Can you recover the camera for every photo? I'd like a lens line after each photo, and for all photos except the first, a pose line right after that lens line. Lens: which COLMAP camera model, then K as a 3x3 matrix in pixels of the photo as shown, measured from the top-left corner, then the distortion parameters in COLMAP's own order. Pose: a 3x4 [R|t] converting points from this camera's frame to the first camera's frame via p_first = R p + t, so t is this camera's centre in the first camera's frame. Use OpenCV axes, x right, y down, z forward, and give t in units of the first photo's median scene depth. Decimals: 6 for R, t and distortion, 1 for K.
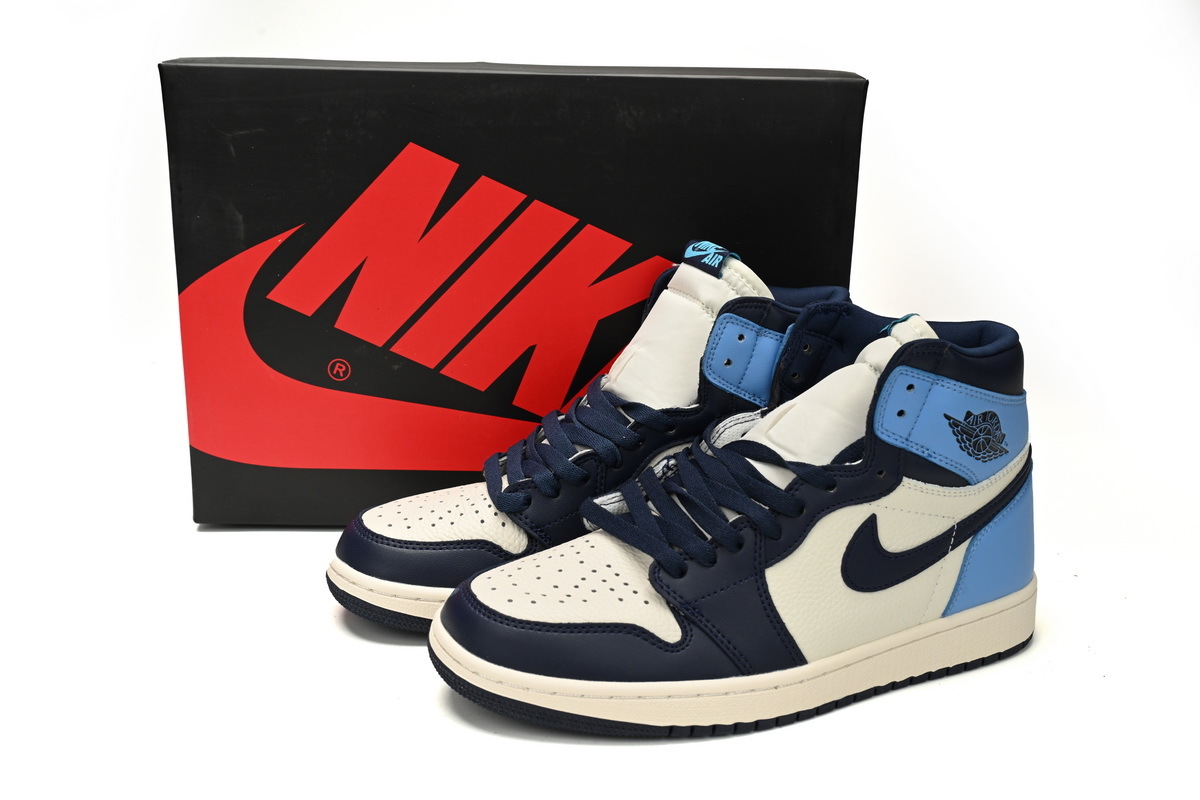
lens RADIAL K [[1381.0, 0, 600.7], [0, 1381.0, 396.7], [0, 0, 1]] dist [0.004301, 0.000000]
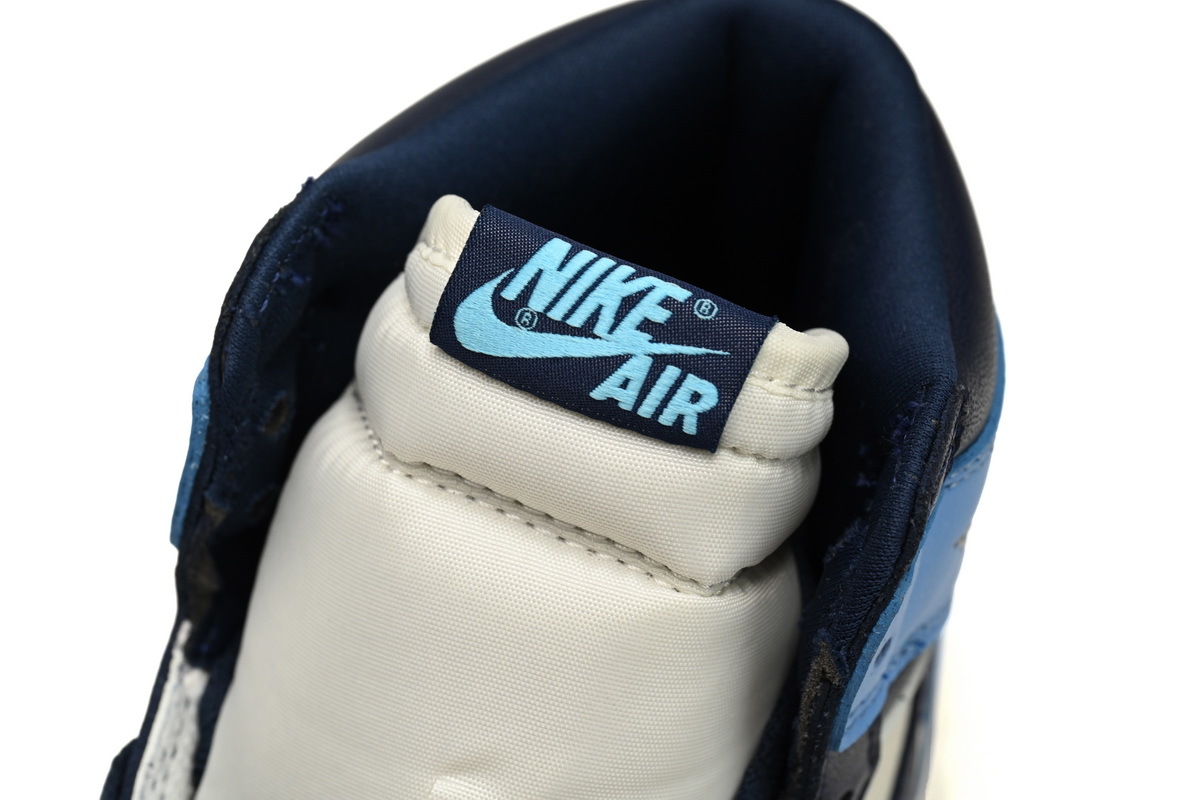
lens RADIAL K [[2867.9, 0, 599.9], [0, 2867.9, 400.4], [0, 0, 1]] dist [0.040525, 0.000000]
pose [[0.941253, 0.043519, -0.334885, 0.951769], [-0.036606, 0.998967, 0.026930, -0.010256], [0.335711, -0.013089, 0.941874, -2.209286]]
